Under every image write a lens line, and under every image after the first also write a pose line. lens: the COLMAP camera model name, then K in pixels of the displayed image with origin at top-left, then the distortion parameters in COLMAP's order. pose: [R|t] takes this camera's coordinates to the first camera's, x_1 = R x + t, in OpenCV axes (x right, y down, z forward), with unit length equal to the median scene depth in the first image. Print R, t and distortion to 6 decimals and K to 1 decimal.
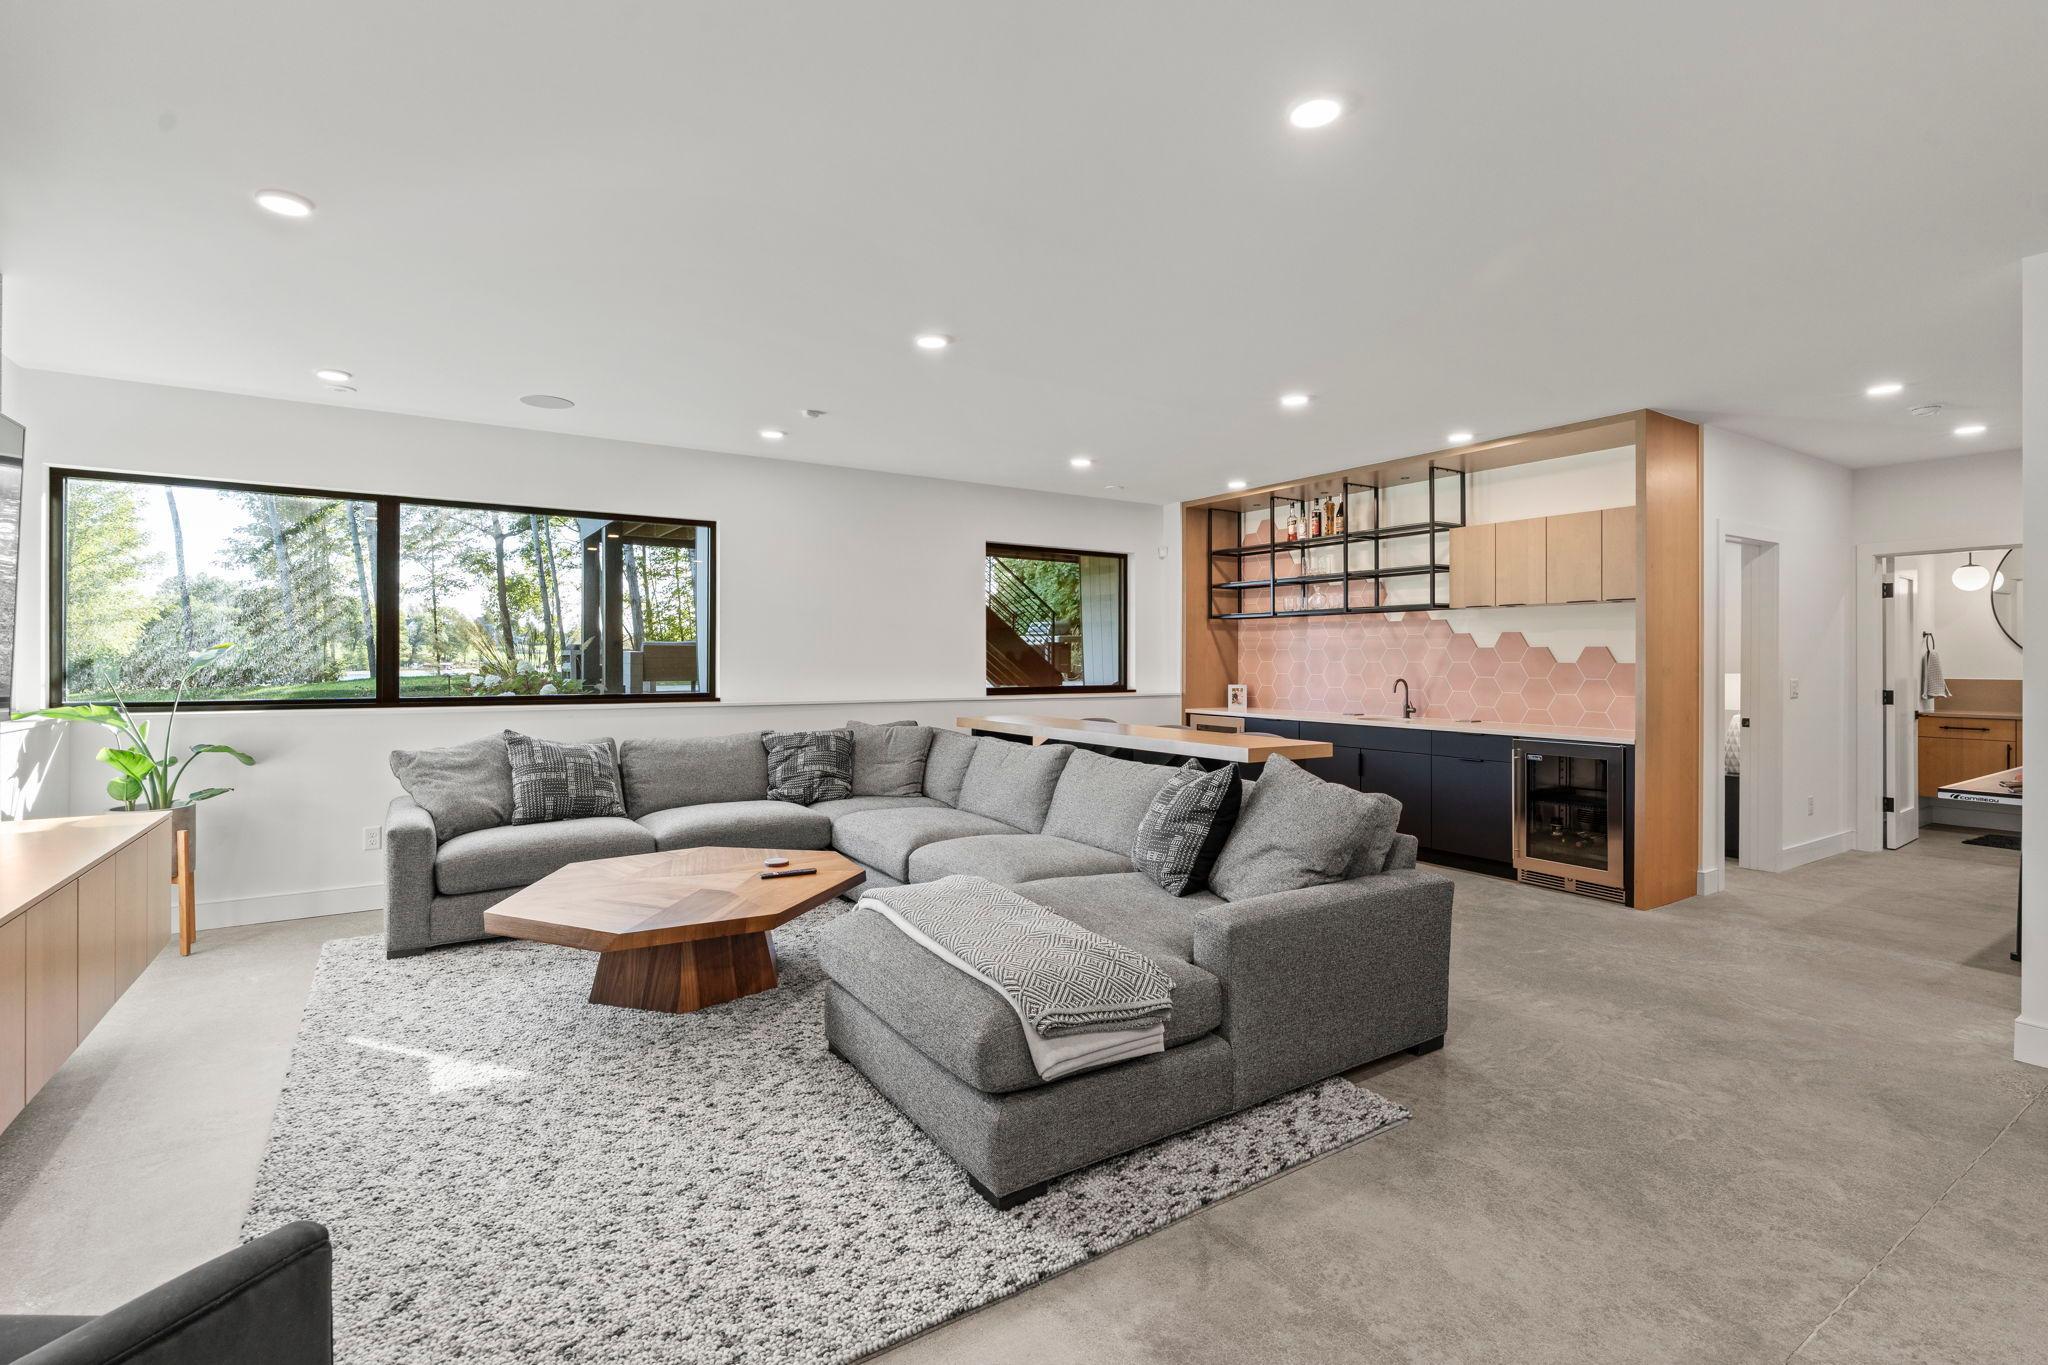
lens RADIAL K [[925.5, 0, 1020.4], [0, 925.5, 658.1], [0, 0, 1]] dist [-0.003496, 0.000262]
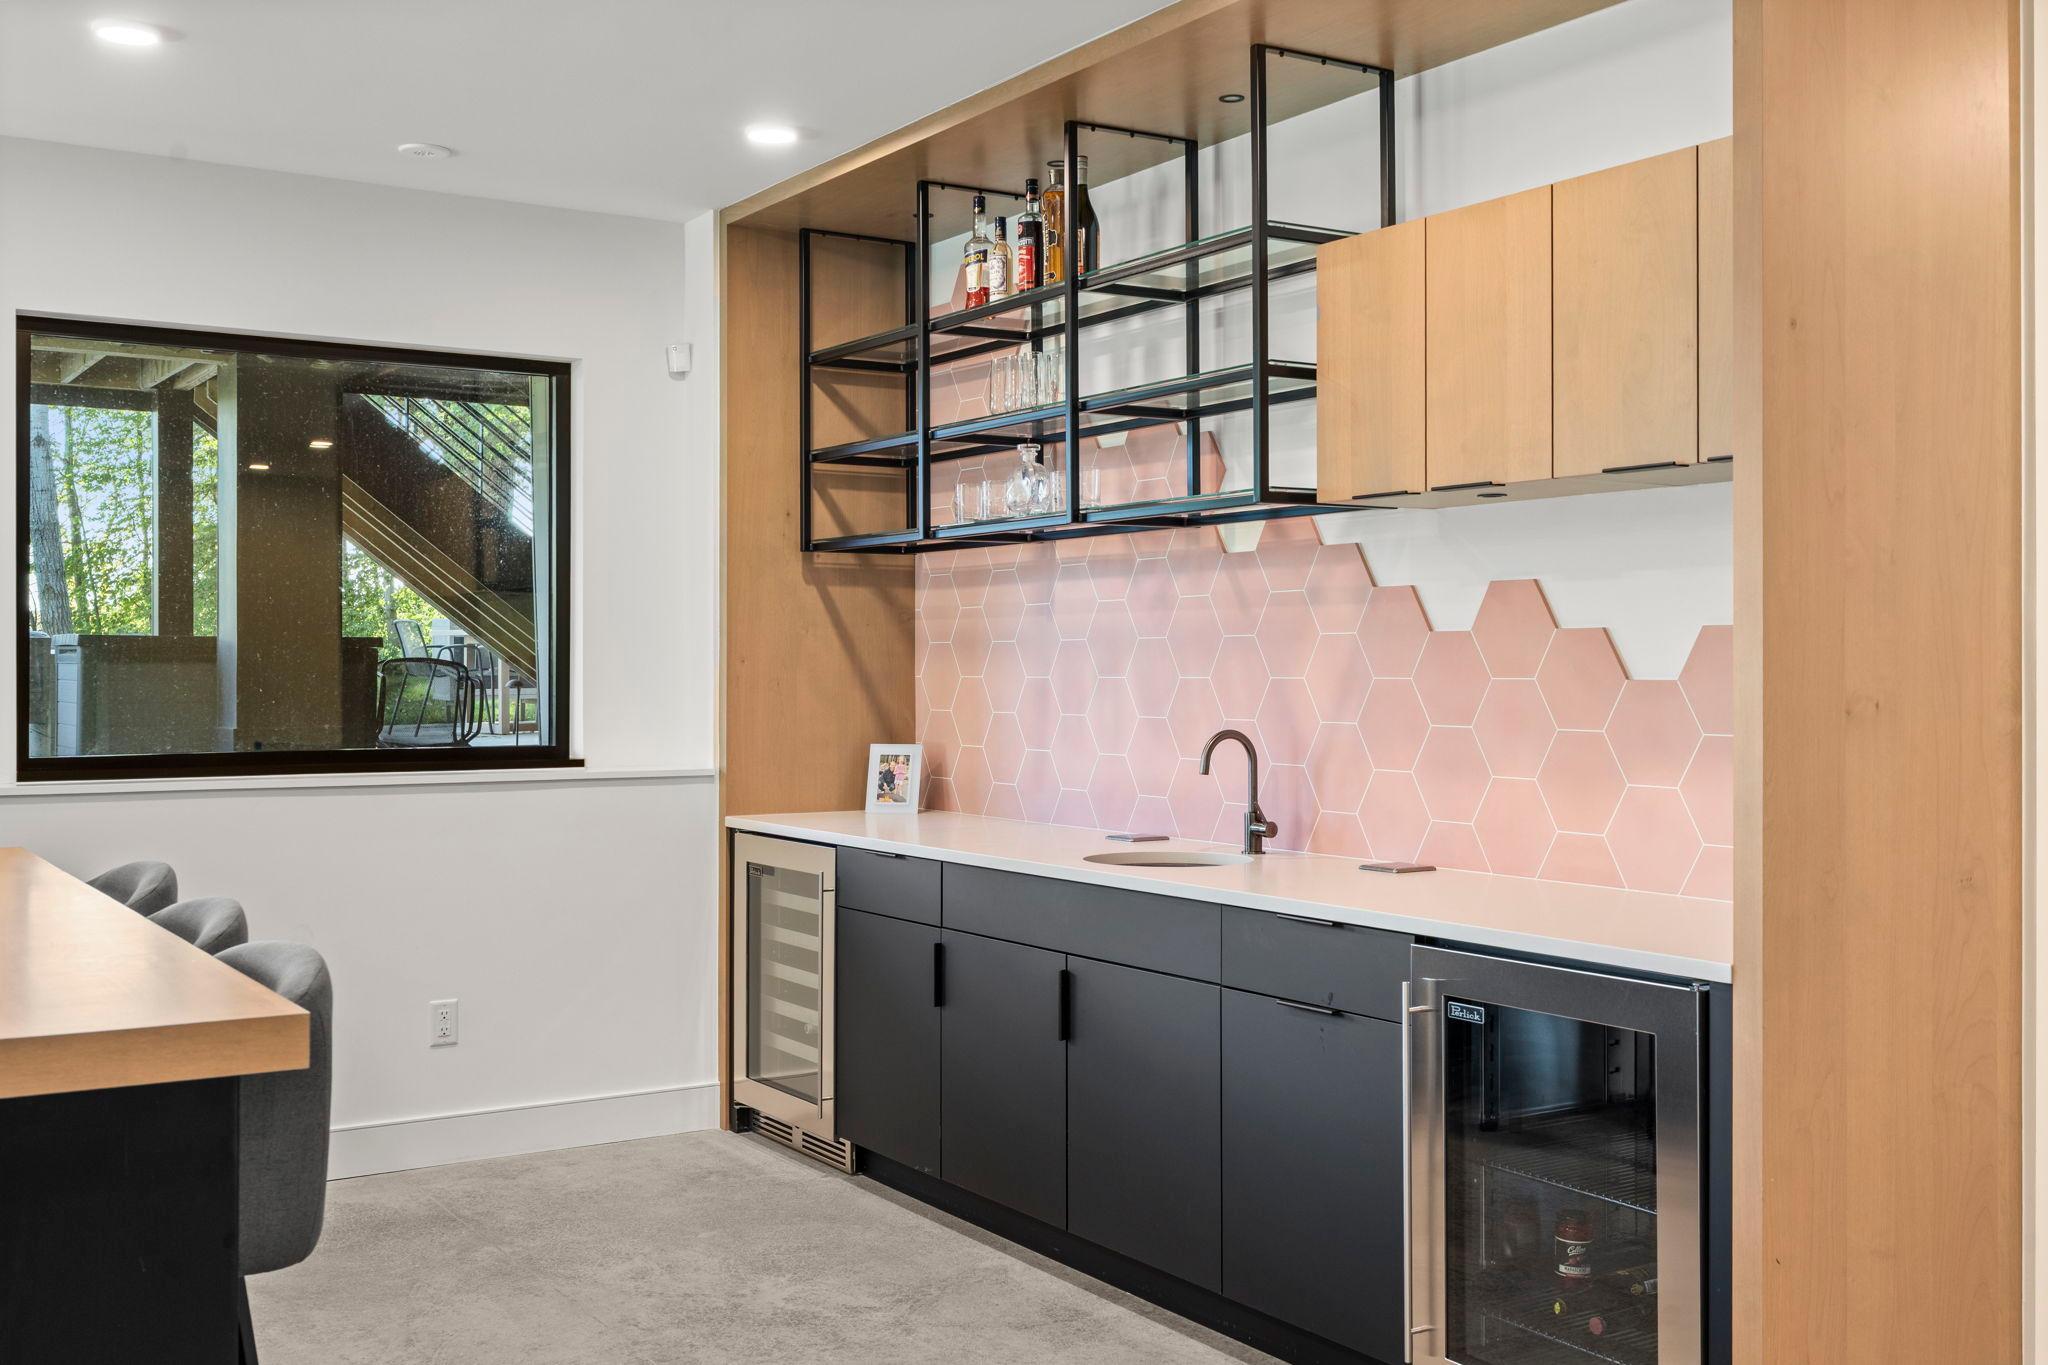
lens RADIAL K [[2035.6, 0, 1022.2], [0, 2035.6, 662.5], [0, 0, 1]] dist [0.008884, 0.000000]
pose [[0.999993, -0.002491, 0.002648, 0.407042], [0.002498, 0.999993, -0.002647, 0.000865], [-0.002641, 0.002654, 0.999993, 0.359198]]
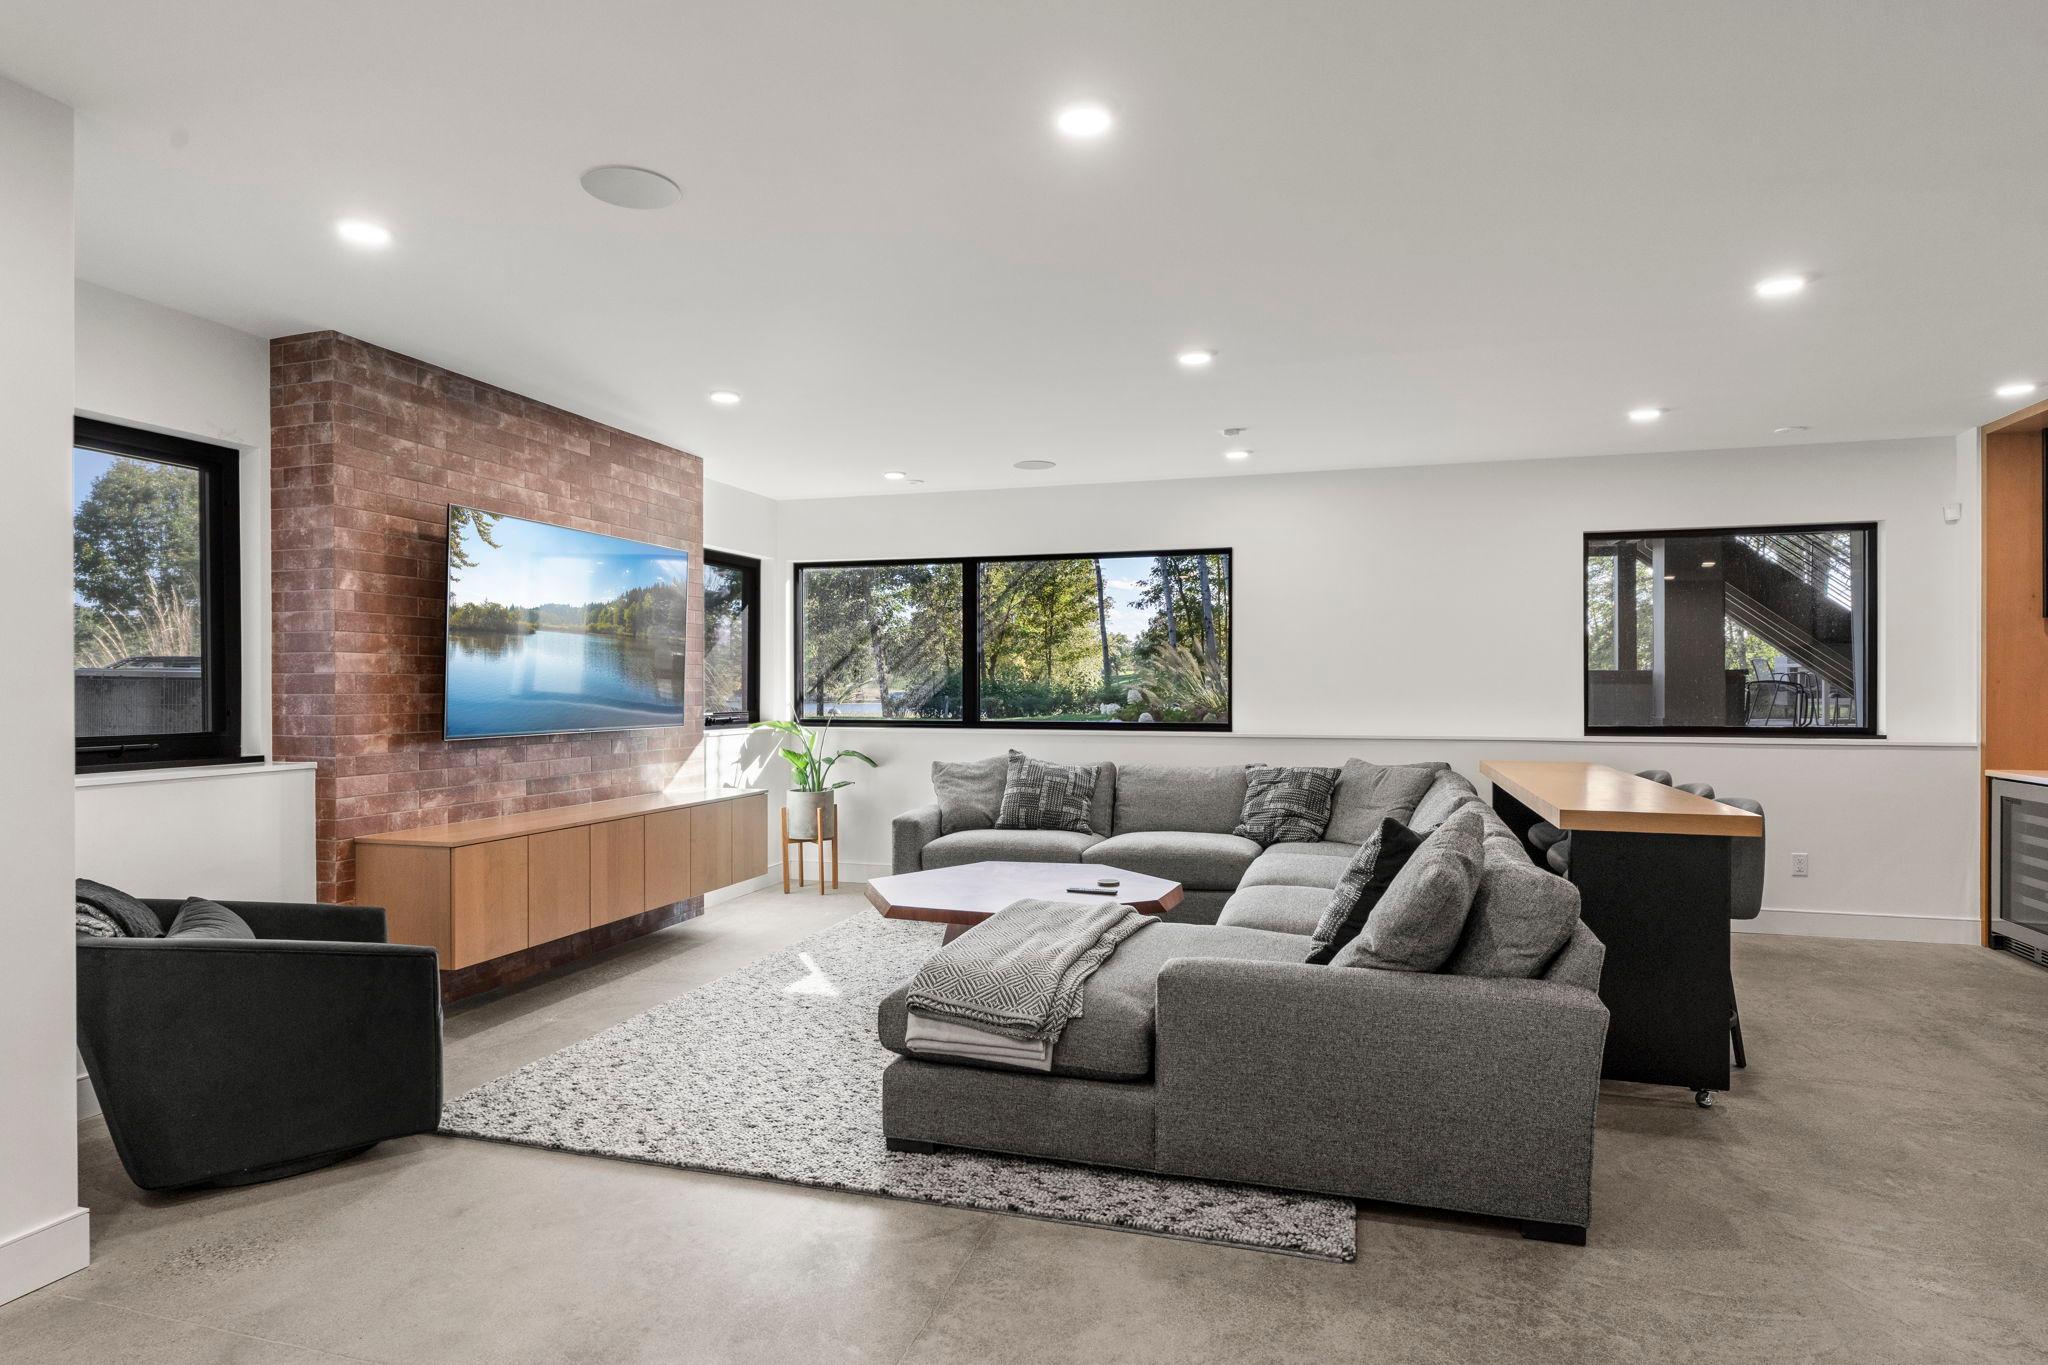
lens RADIAL K [[1118.3, 0, 1020.7], [0, 1118.3, 689.5], [0, 0, 1]] dist [-0.002646, 0.001457]
pose [[0.646314, -0.001710, -0.763070, 0.466262], [0.003000, 0.999995, 0.000299, 0.001001], [0.763066, -0.002482, 0.646316, 0.076868]]
